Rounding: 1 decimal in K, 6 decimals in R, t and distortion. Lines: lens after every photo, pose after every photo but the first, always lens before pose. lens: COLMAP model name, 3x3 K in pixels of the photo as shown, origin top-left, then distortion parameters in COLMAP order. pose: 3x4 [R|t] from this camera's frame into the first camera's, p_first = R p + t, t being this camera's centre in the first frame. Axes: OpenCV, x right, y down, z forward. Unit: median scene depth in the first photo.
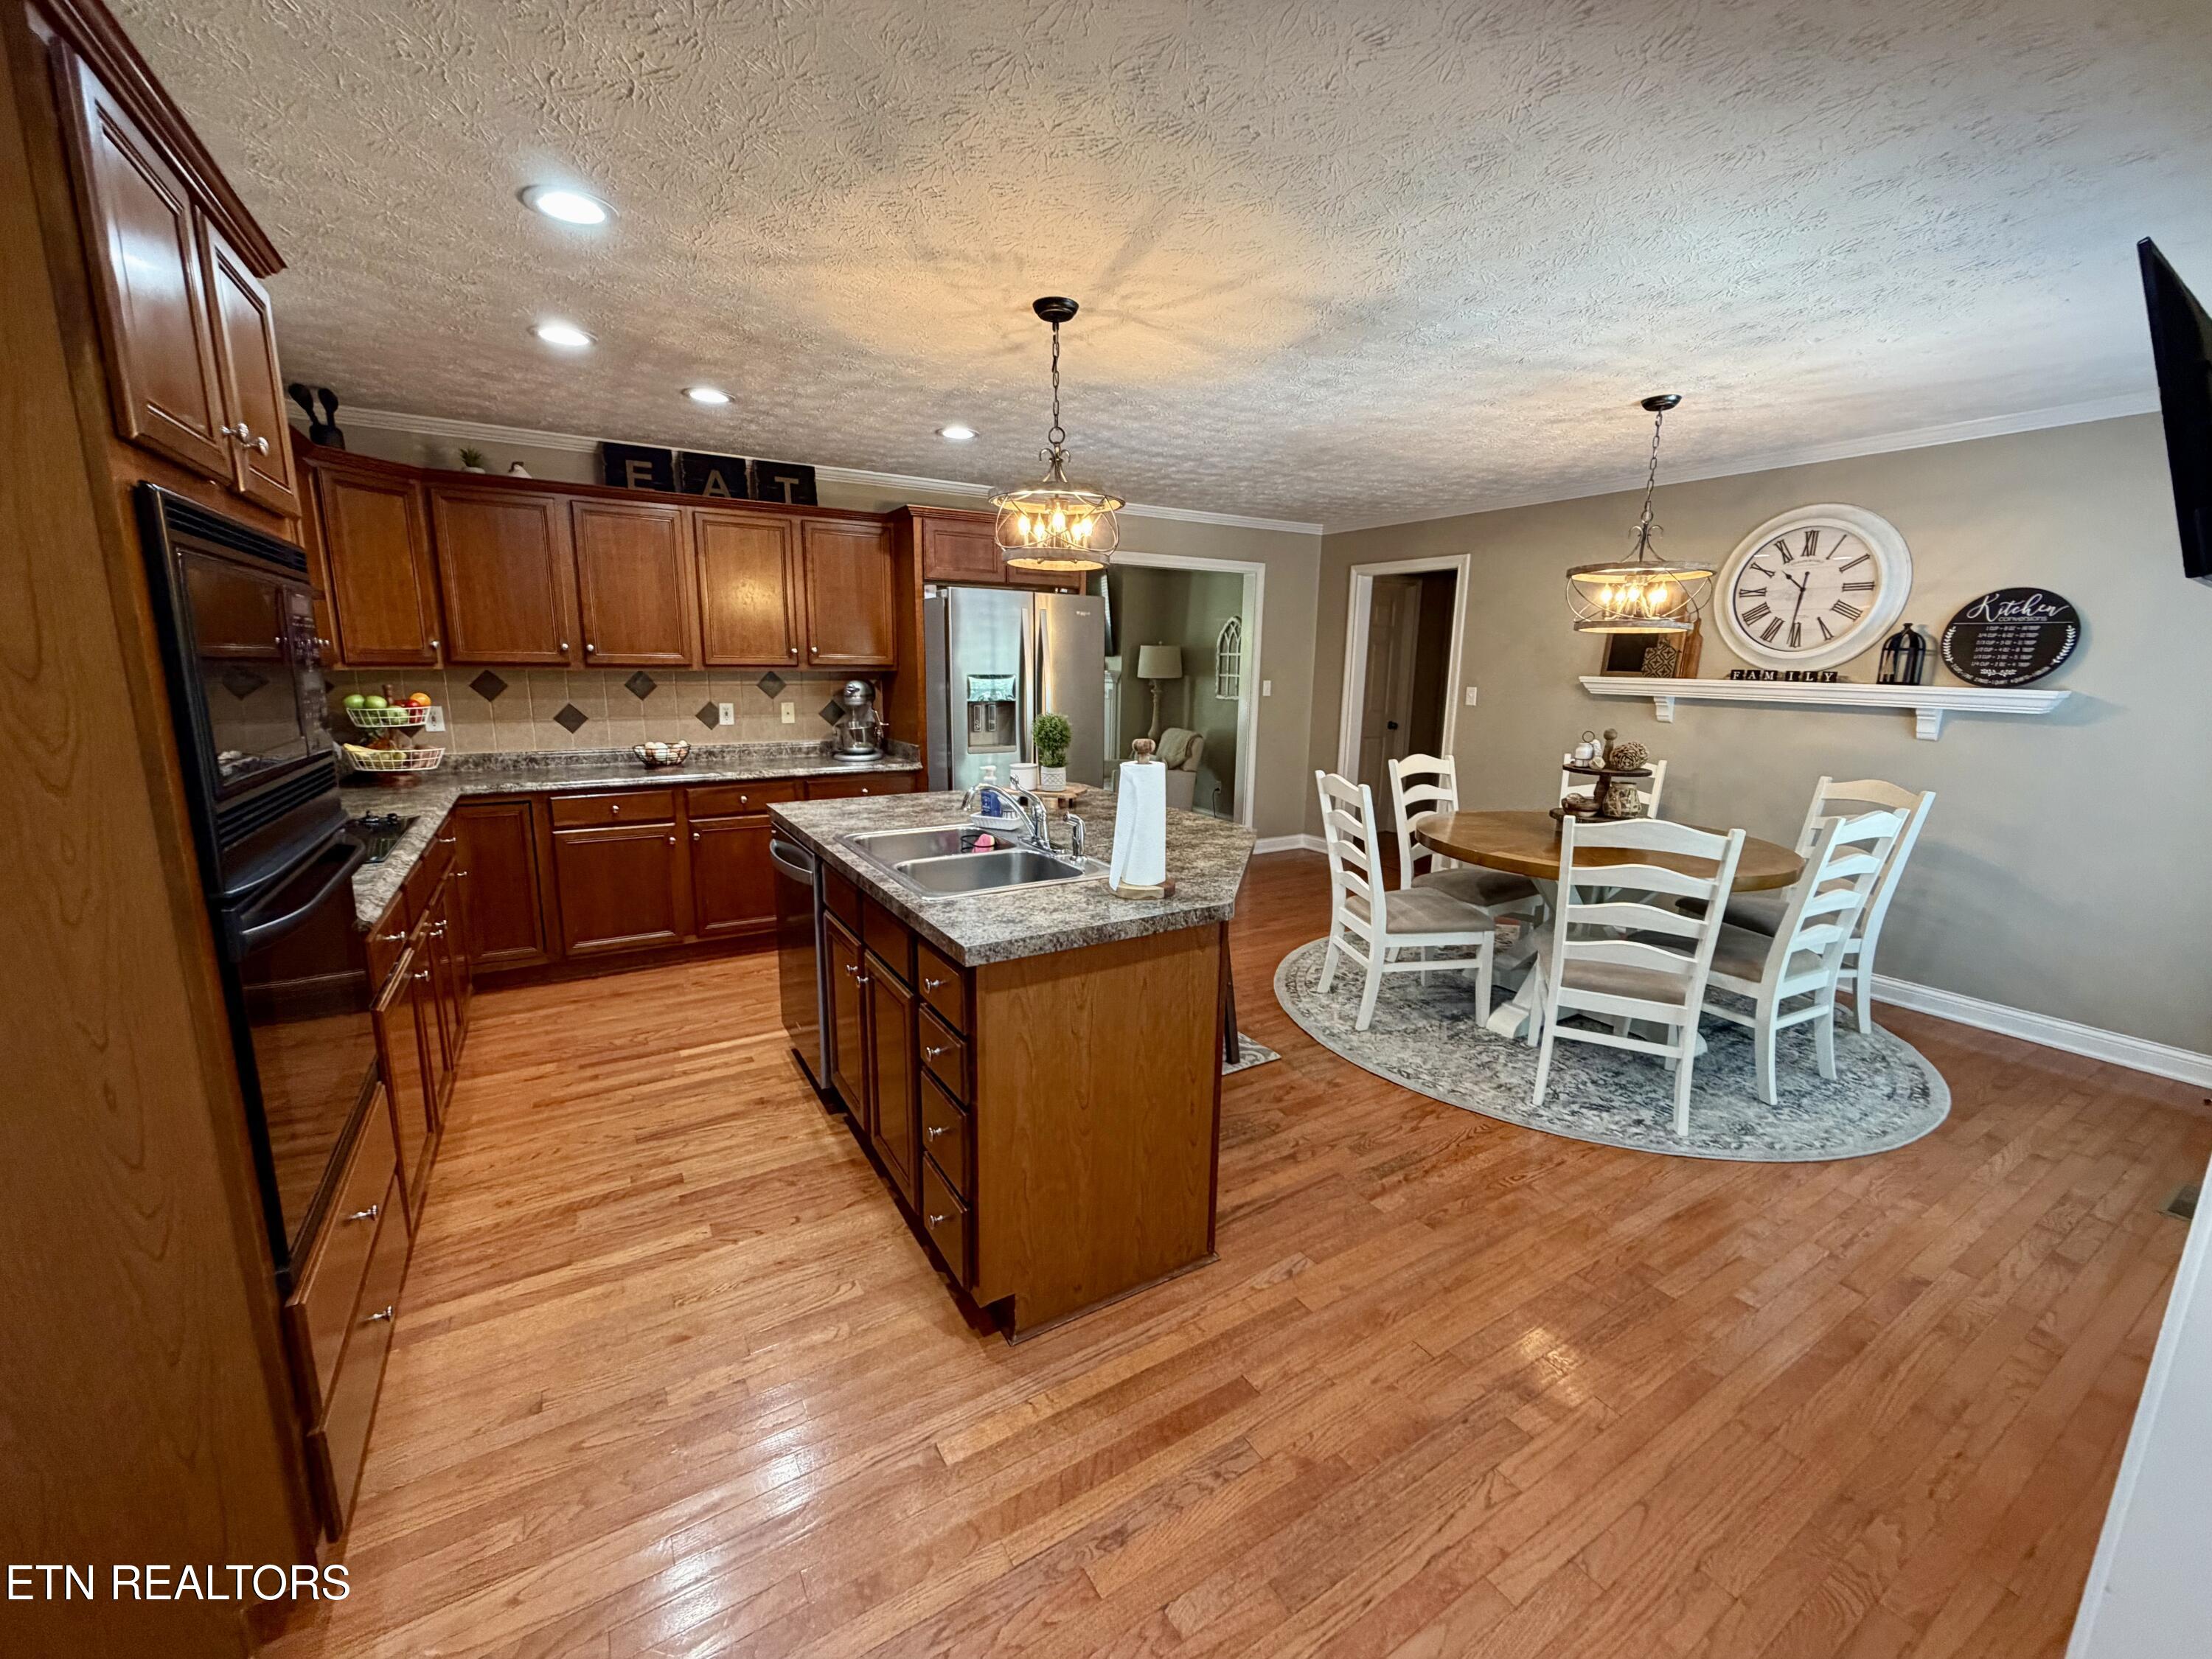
lens RADIAL K [[880.9, 0, 1102.7], [0, 880.9, 829.0], [0, 0, 1]] dist [0.000309, -0.000138]
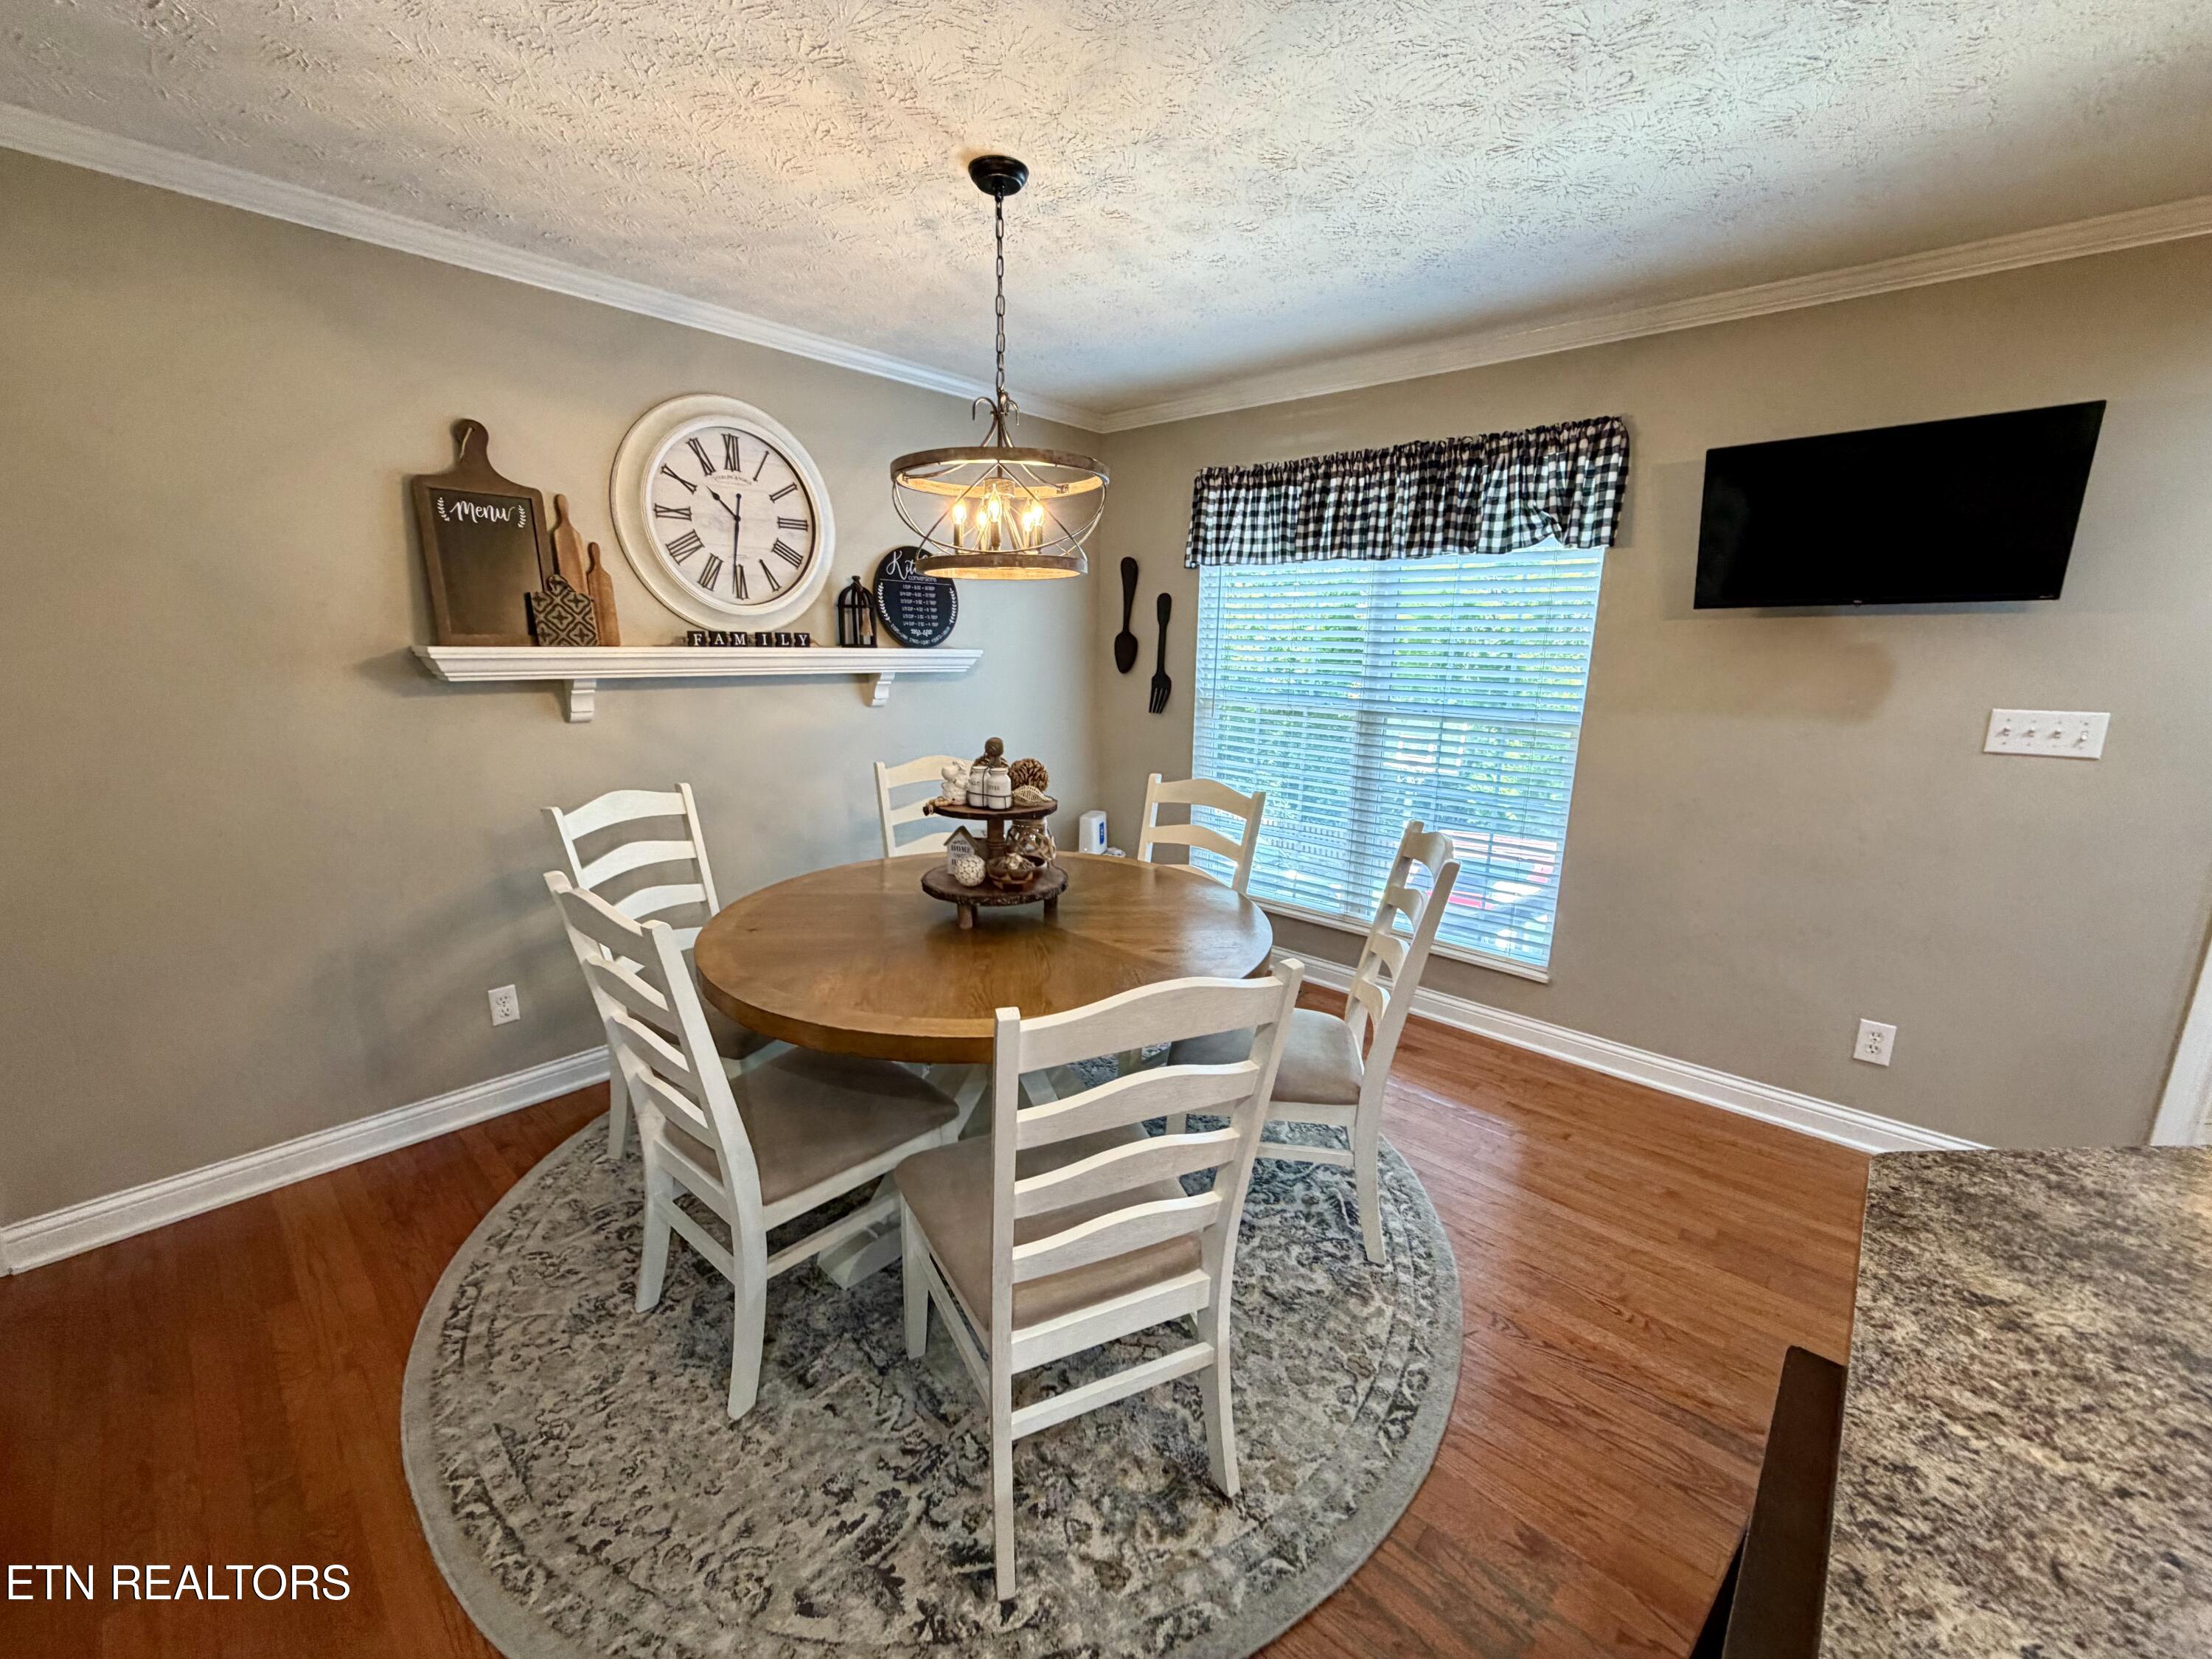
lens RADIAL K [[880.9, 0, 1102.8], [0, 880.9, 827.0], [0, 0, 1]] dist [0.000309, -0.000138]
pose [[-0.283467, -0.223957, 0.932464, -0.018753], [0.161945, 0.947204, 0.276728, -0.183810], [-0.945209, 0.229451, -0.232233, 0.943915]]
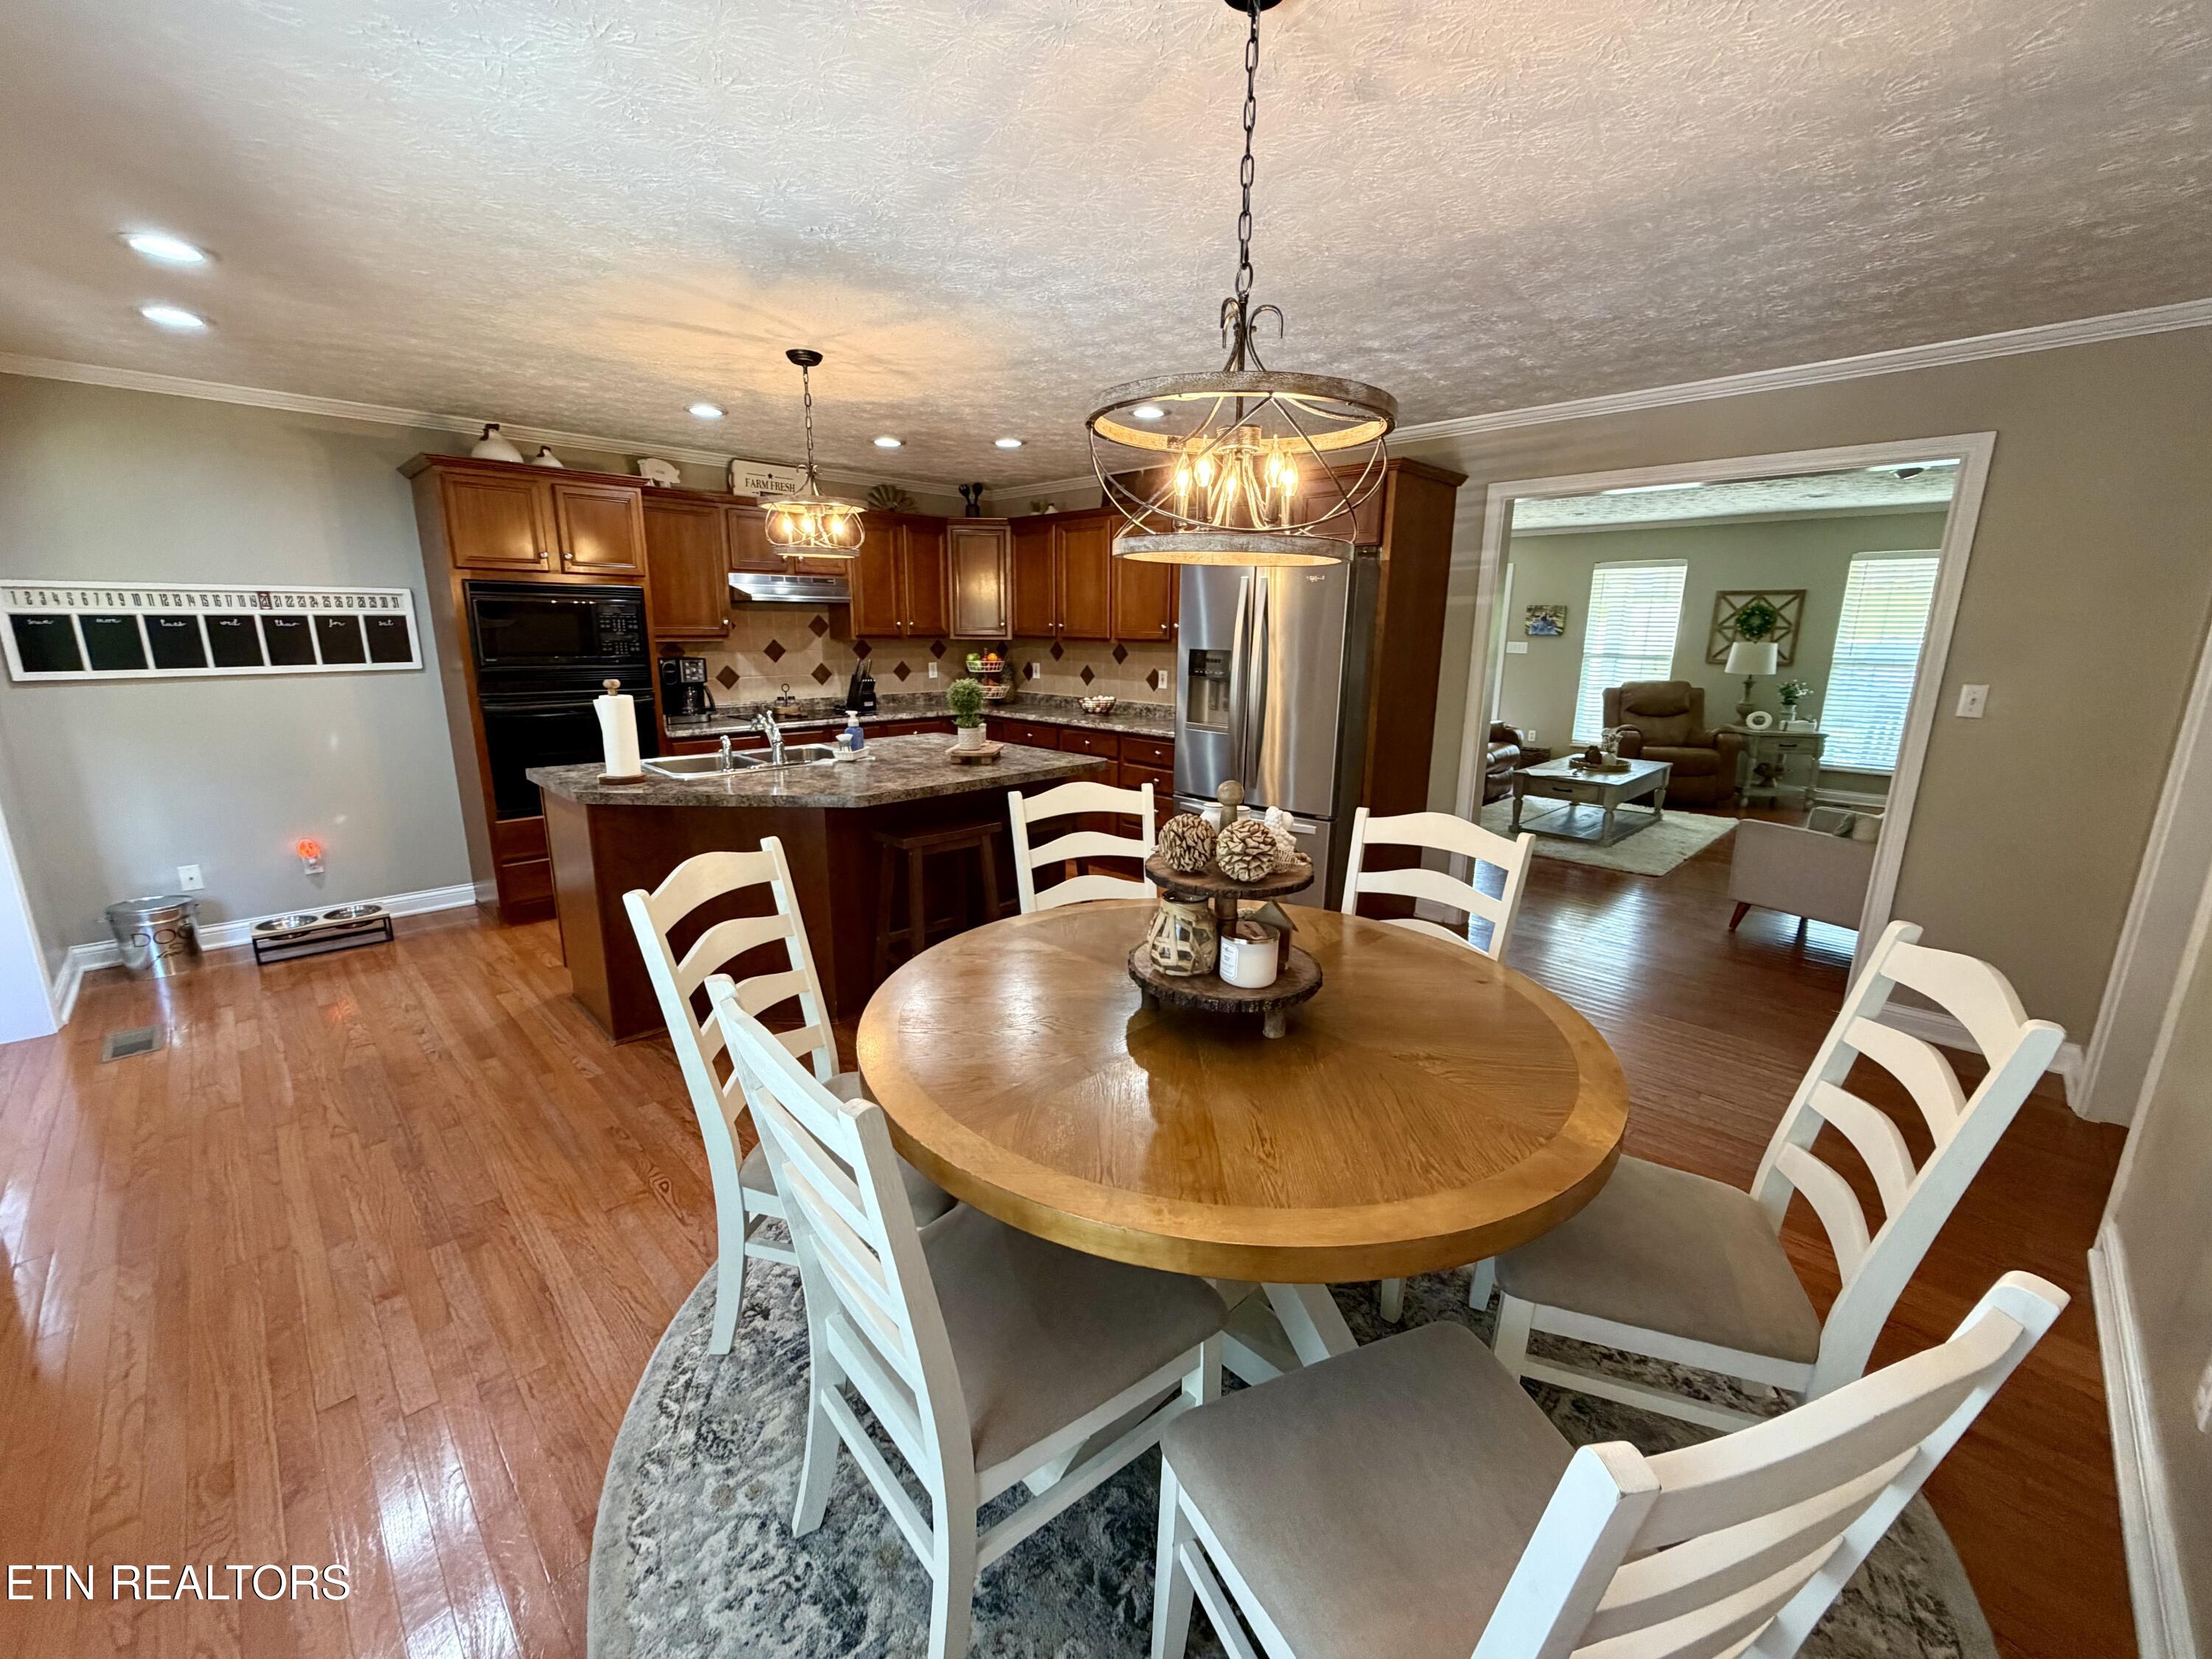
lens RADIAL K [[880.9, 0, 1103.6], [0, 880.9, 829.2], [0, 0, 1]] dist [0.000309, -0.000138]
pose [[0.236136, 0.209178, -0.948938, 0.867878], [-0.192481, 0.967274, 0.165323, -0.132849], [0.952466, 0.143614, 0.268671, 0.713664]]
